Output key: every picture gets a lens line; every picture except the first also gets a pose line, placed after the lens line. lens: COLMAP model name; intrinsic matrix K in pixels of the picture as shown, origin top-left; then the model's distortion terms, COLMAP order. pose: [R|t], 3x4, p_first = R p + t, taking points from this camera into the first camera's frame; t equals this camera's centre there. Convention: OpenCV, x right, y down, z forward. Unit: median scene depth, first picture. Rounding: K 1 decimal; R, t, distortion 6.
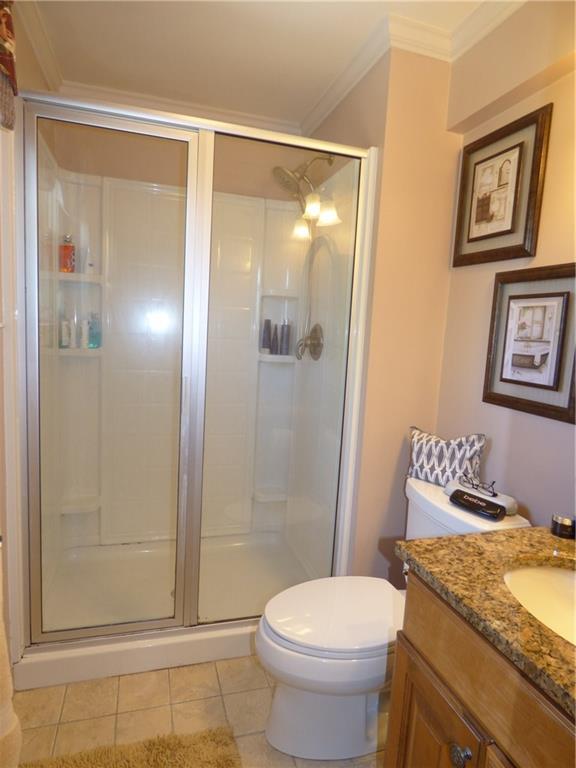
lens RADIAL K [[459.5, 0, 280.4], [0, 459.5, 430.0], [0, 0, 1]] dist [-0.004838, -0.003459]
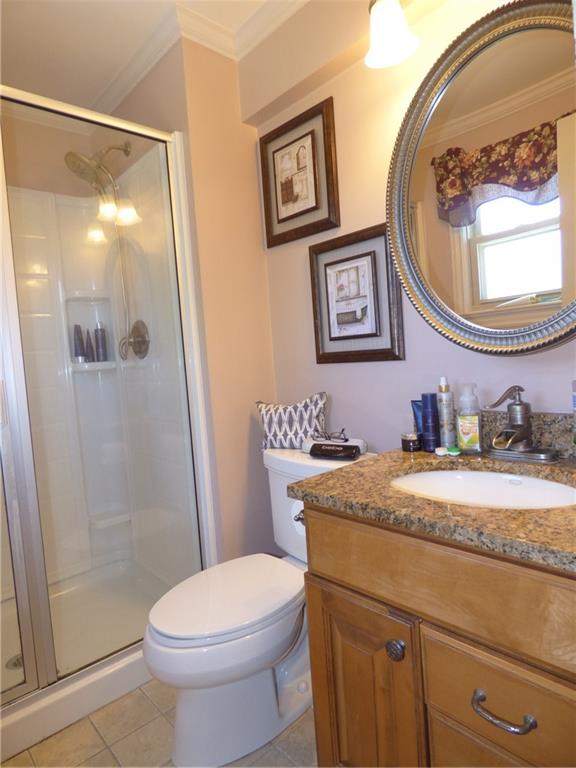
lens RADIAL K [[459.5, 0, 280.4], [0, 459.5, 430.0], [0, 0, 1]] dist [-0.004838, -0.003459]
pose [[0.895794, -0.162530, 0.413686, -0.128560], [0.192058, 0.980910, -0.030500, 0.117712], [-0.400832, 0.106773, 0.909909, 0.049094]]
